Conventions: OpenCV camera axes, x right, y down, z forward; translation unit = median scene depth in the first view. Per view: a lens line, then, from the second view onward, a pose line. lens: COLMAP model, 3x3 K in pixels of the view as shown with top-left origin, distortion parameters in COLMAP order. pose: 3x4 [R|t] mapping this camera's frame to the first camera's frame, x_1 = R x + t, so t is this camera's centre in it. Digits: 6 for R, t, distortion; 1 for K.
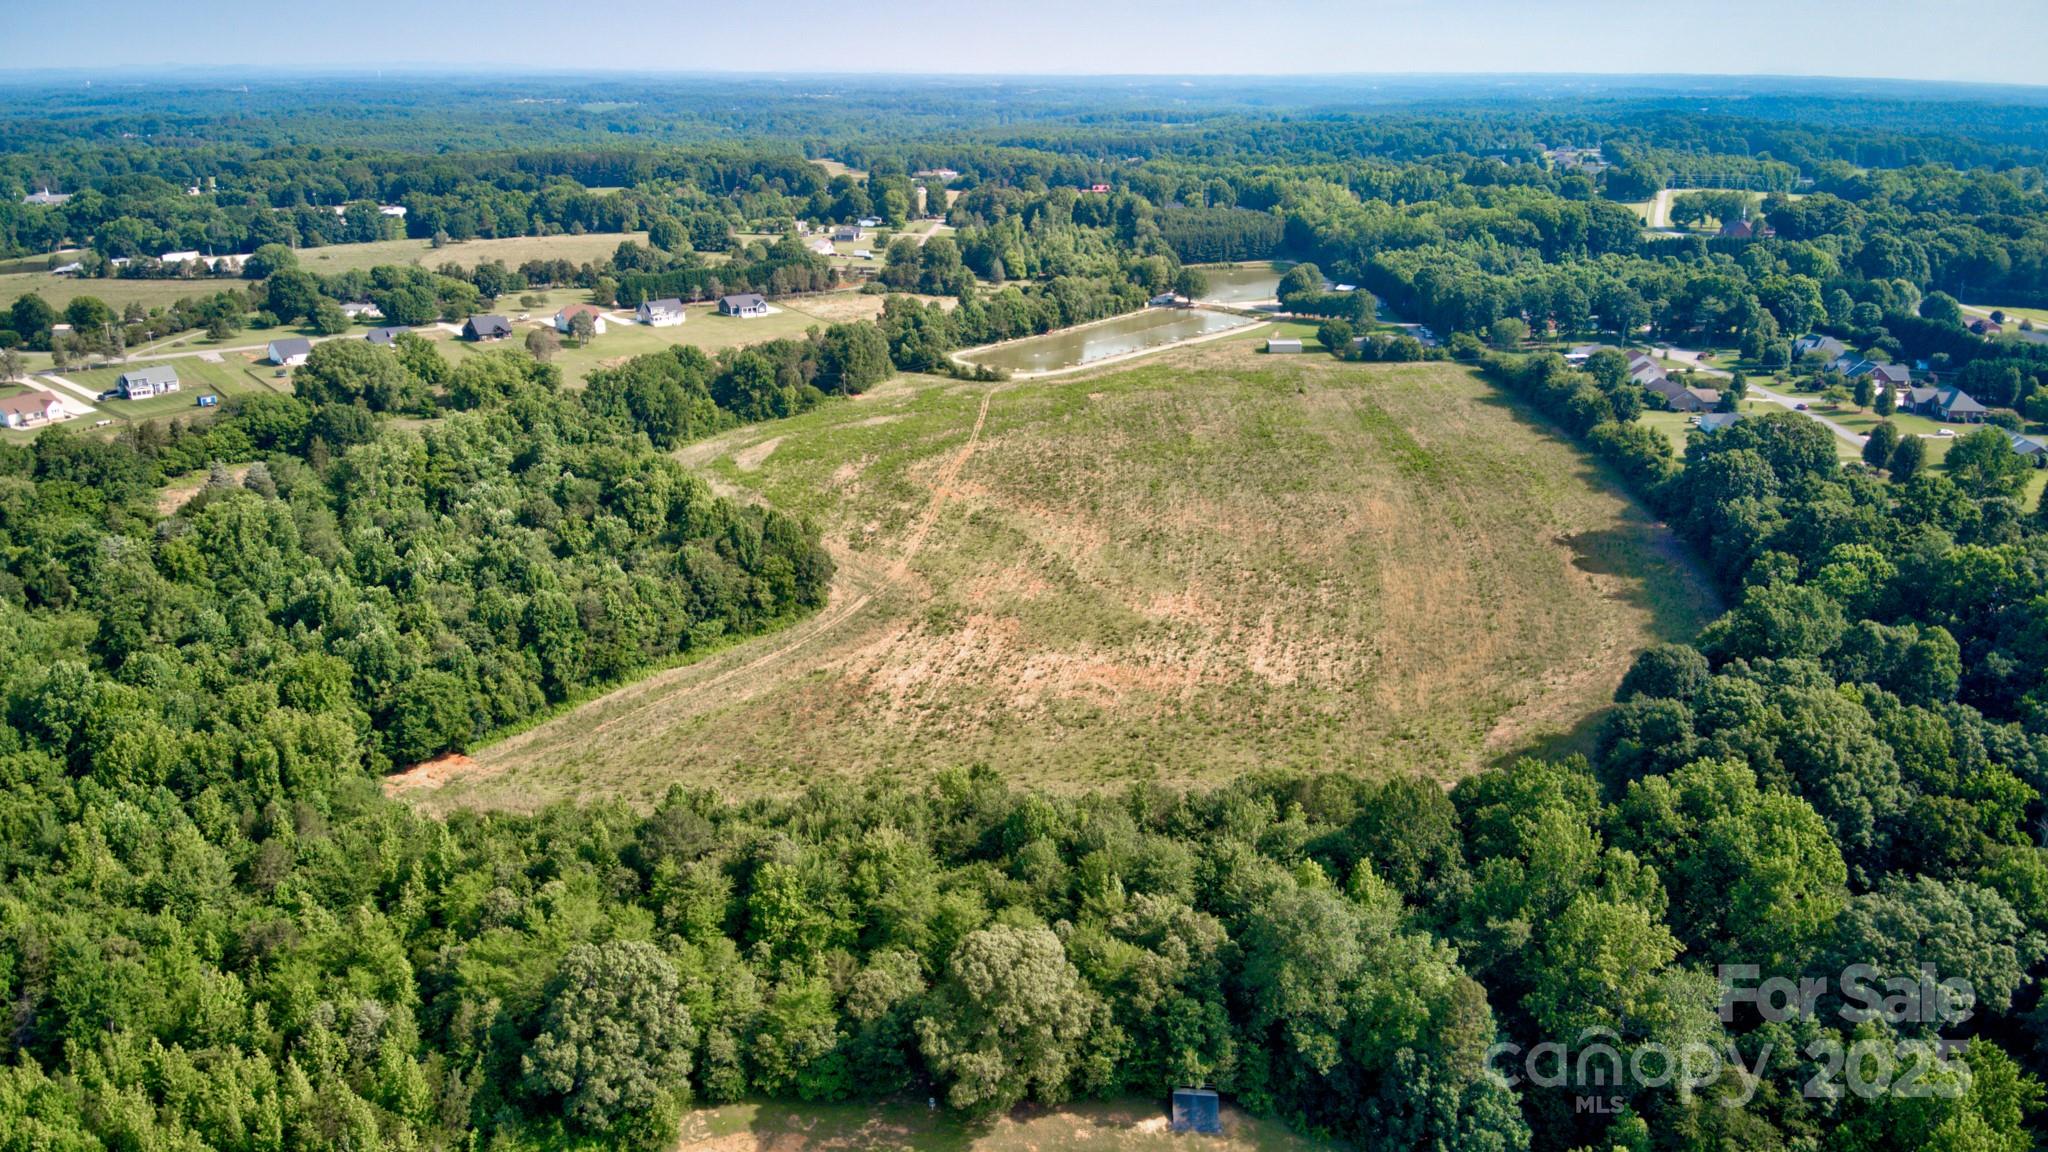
lens RADIAL K [[1489.5, 0, 1006.8], [0, 1489.5, 598.2], [0, 0, 1]] dist [0.198318, -0.392743]
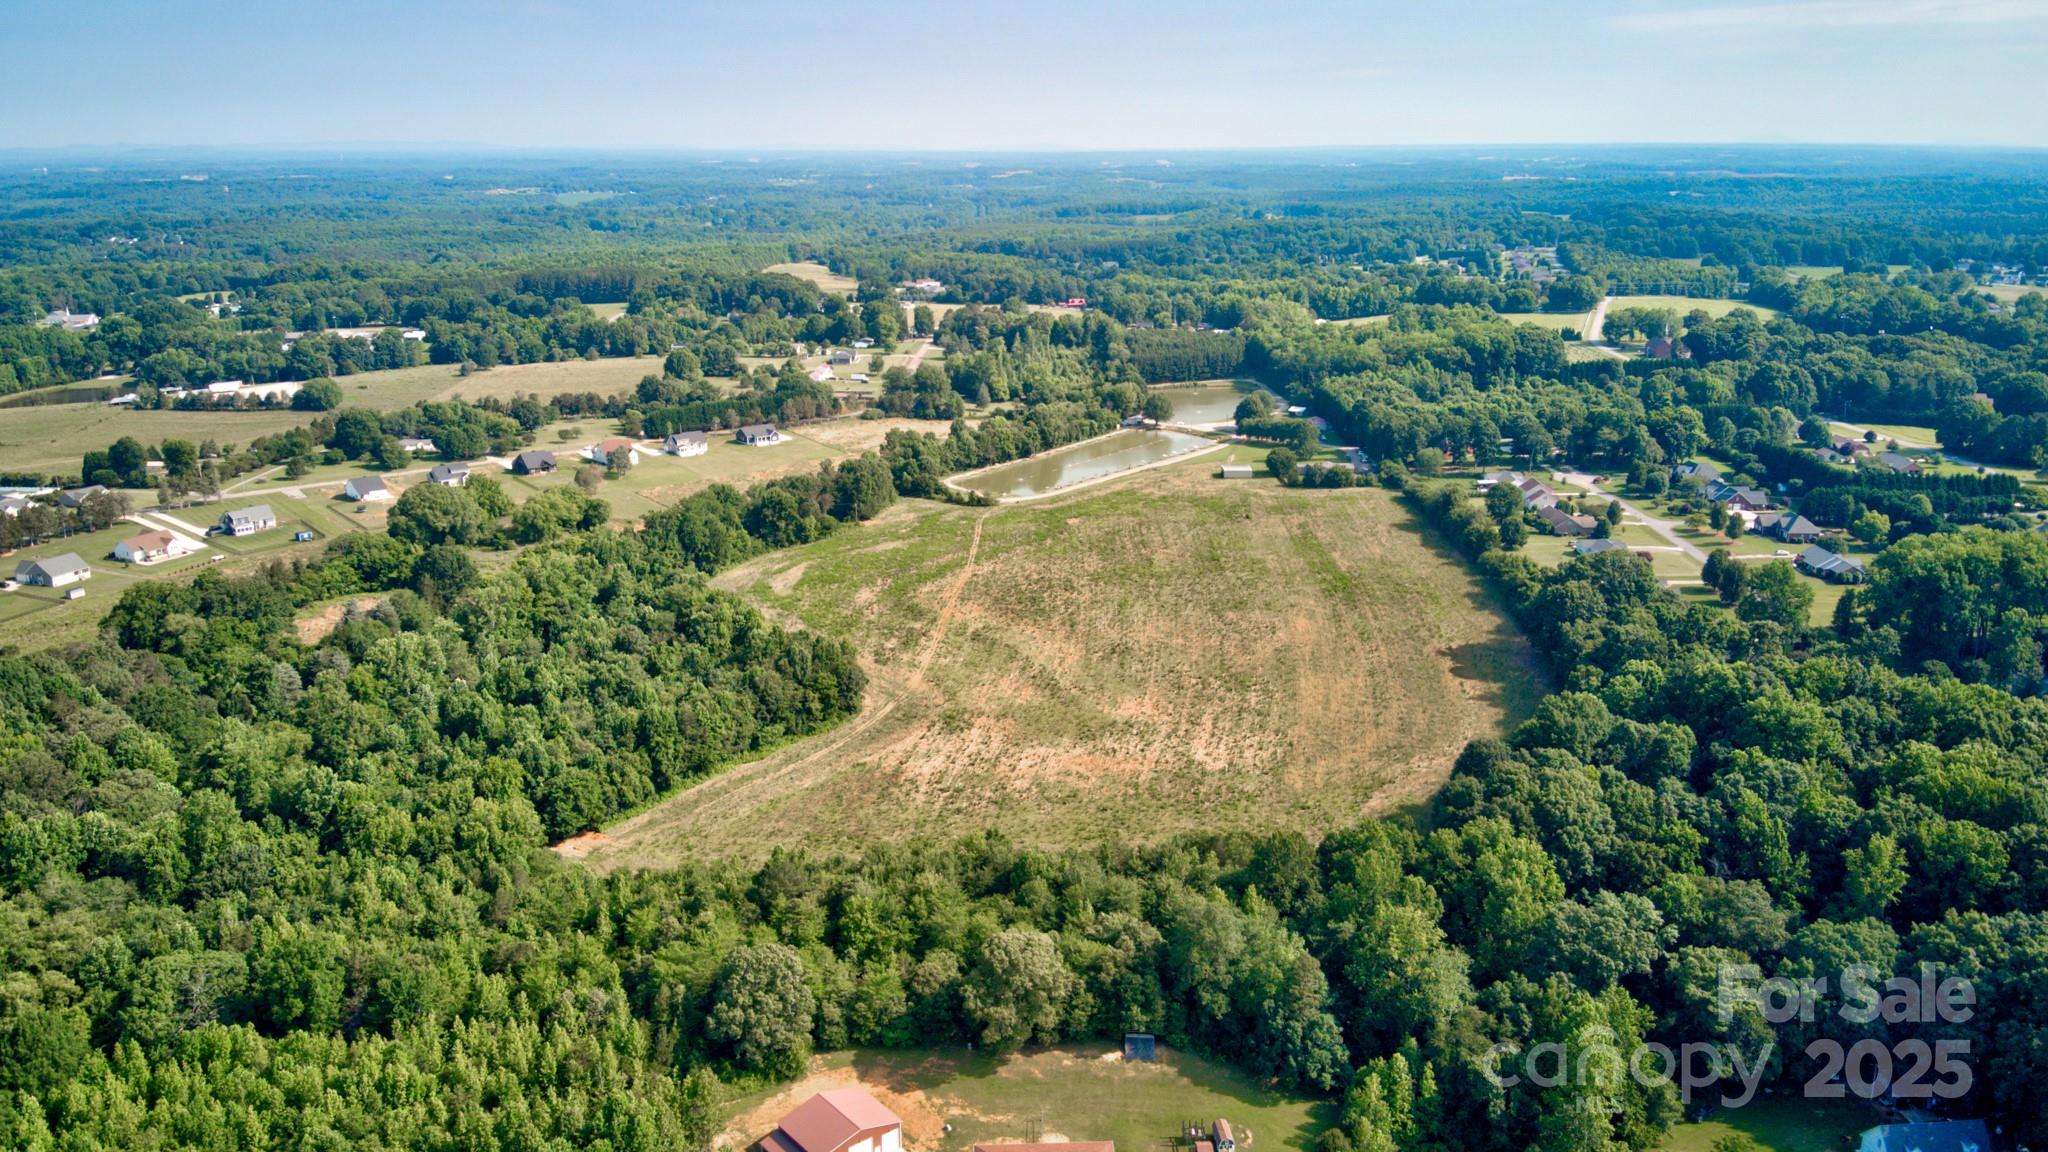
lens RADIAL K [[1489.5, 0, 1006.8], [0, 1489.5, 598.2], [0, 0, 1]] dist [0.198318, -0.392743]
pose [[0.999860, -0.011896, 0.011729, -0.010227], [0.012557, 0.998237, -0.058003, -0.013811], [-0.011018, 0.058143, 0.998247, -0.238447]]
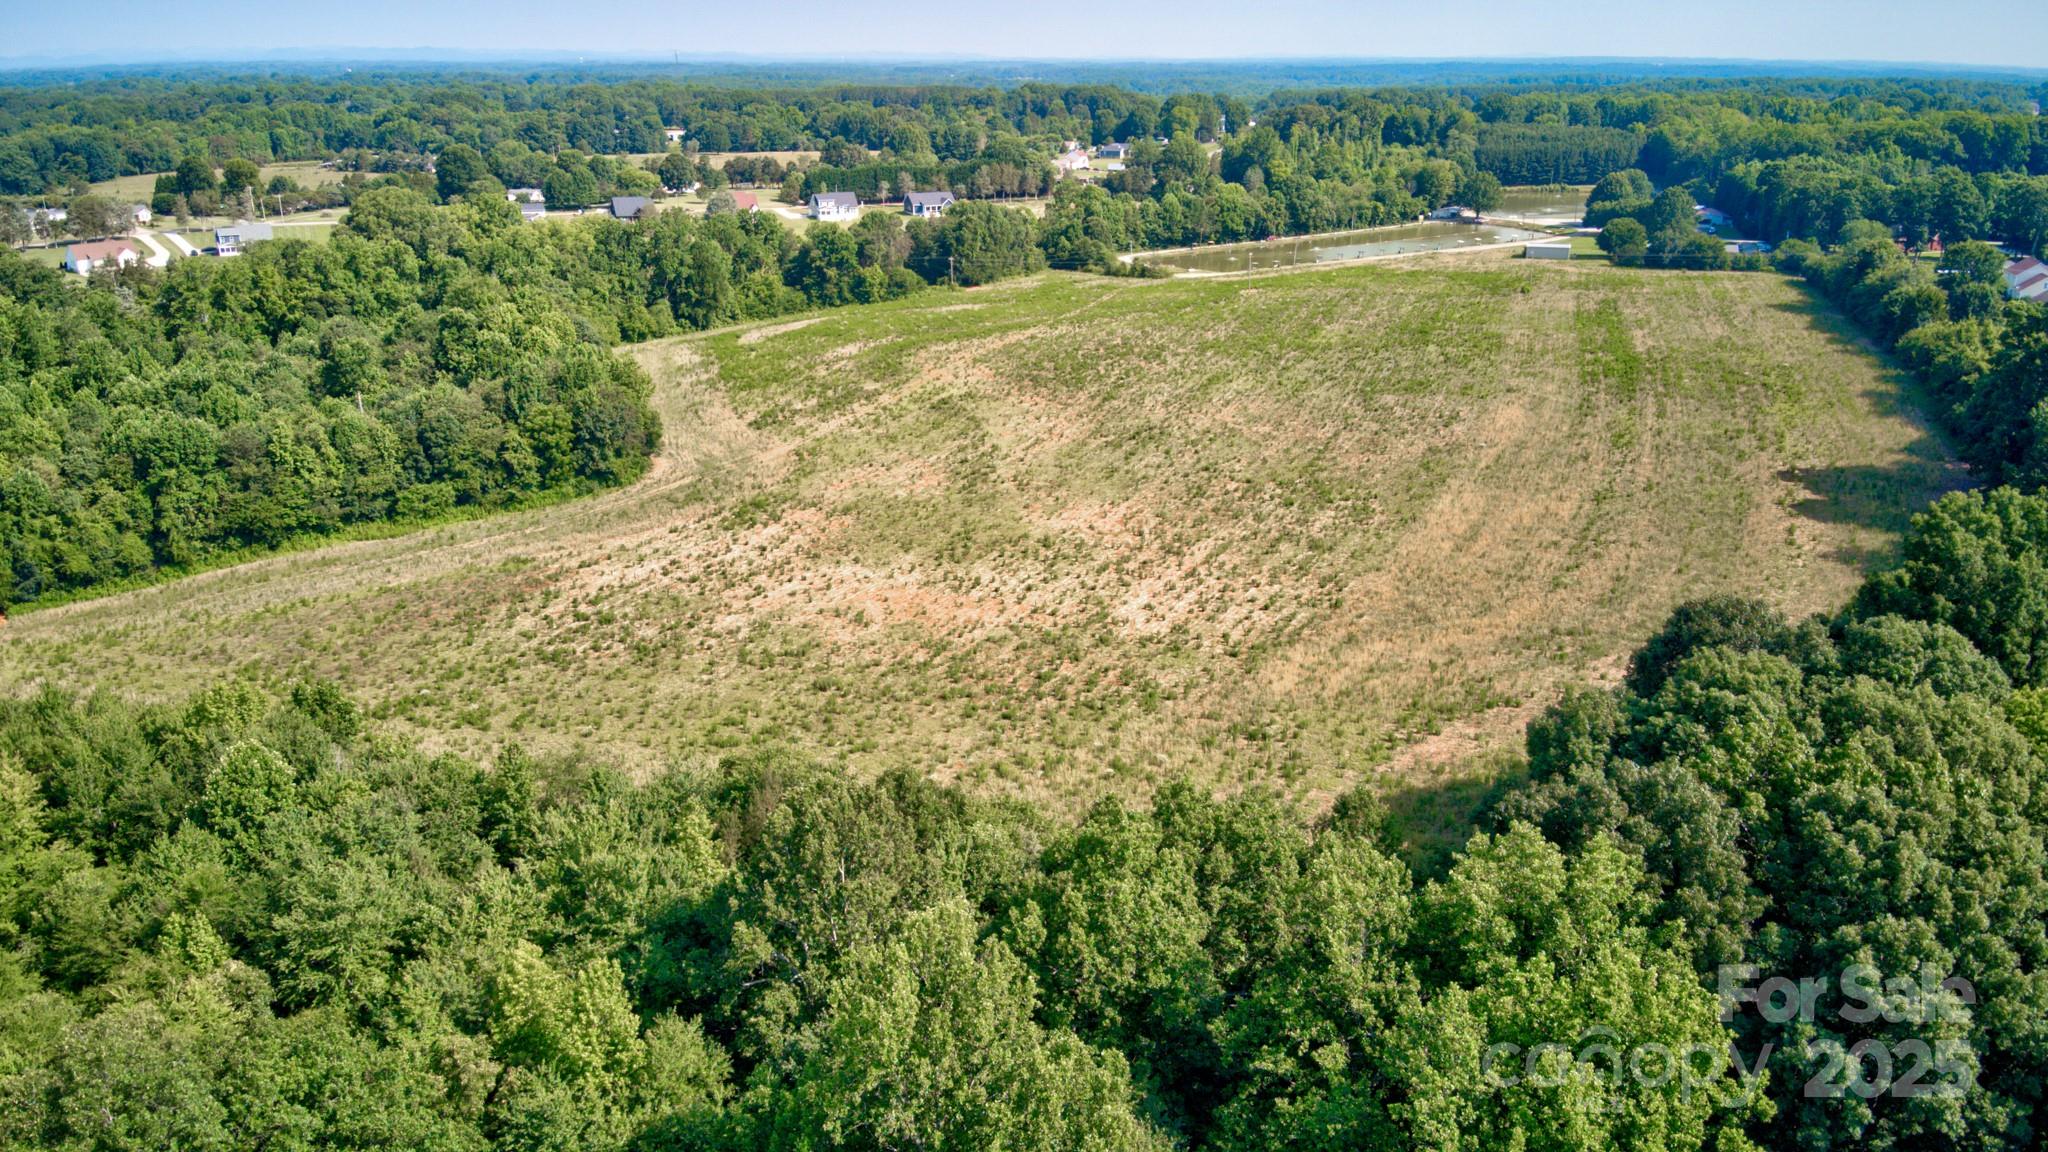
lens RADIAL K [[1510.1, 0, 948.0], [0, 1510.1, 627.4], [0, 0, 1]] dist [0.140115, -0.206006]
pose [[0.961997, 0.094379, -0.256231, 0.200855], [-0.084968, 0.995247, 0.047581, 0.023705], [0.259504, -0.024001, 0.965444, 0.286184]]
